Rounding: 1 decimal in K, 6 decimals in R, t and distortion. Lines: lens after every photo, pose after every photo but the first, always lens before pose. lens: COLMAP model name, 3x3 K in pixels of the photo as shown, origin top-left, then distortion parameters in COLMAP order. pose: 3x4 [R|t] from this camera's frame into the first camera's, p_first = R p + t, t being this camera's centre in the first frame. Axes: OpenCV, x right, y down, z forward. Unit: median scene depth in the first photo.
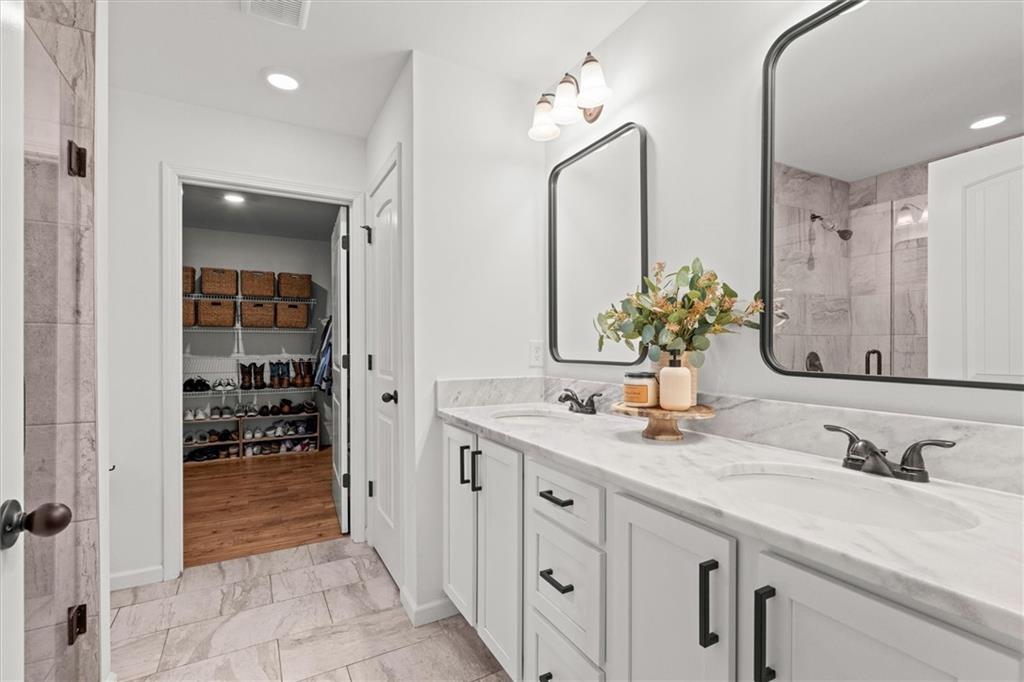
lens RADIAL K [[466.9, 0, 511.8], [0, 466.9, 343.2], [0, 0, 1]] dist [-0.002258, -0.000165]
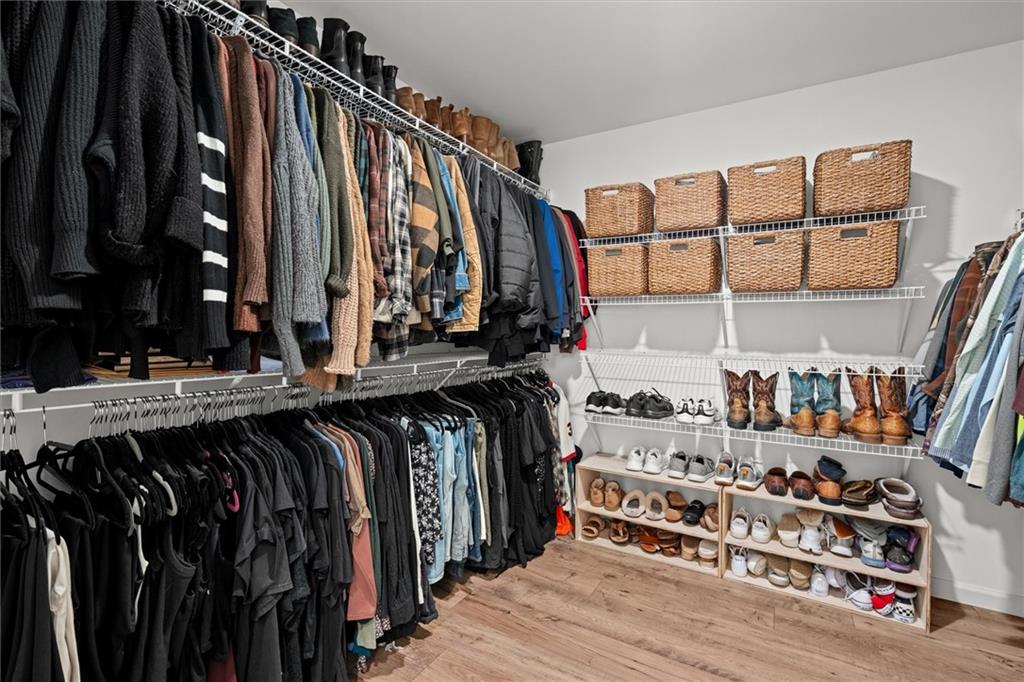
lens RADIAL K [[466.9, 0, 511.8], [0, 466.9, 343.2], [0, 0, 1]] dist [-0.002258, -0.000165]
pose [[0.494361, 0.016869, -0.869093, -0.272139], [-0.007296, 0.999857, 0.015257, 0.010446], [0.869226, -0.001202, 0.494413, 0.564188]]
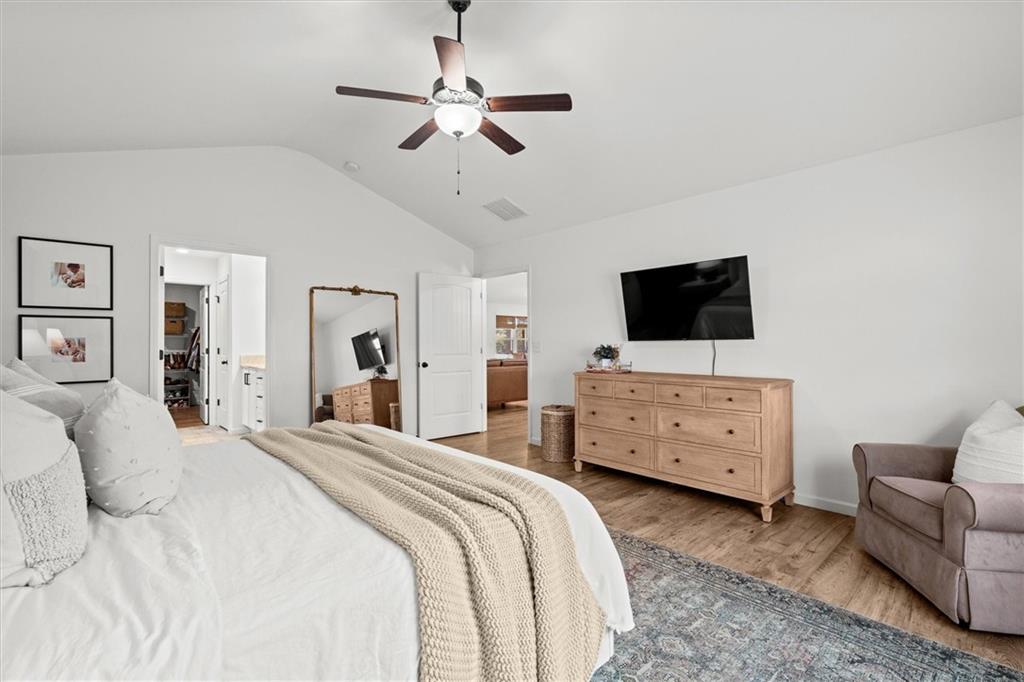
lens RADIAL K [[466.9, 0, 511.8], [0, 466.9, 343.2], [0, 0, 1]] dist [-0.002258, -0.000165]
pose [[0.972845, 0.003680, 0.231430, 0.341608], [-0.002973, 0.999990, -0.003405, 0.002080], [-0.231440, 0.002625, 0.972846, -0.945841]]
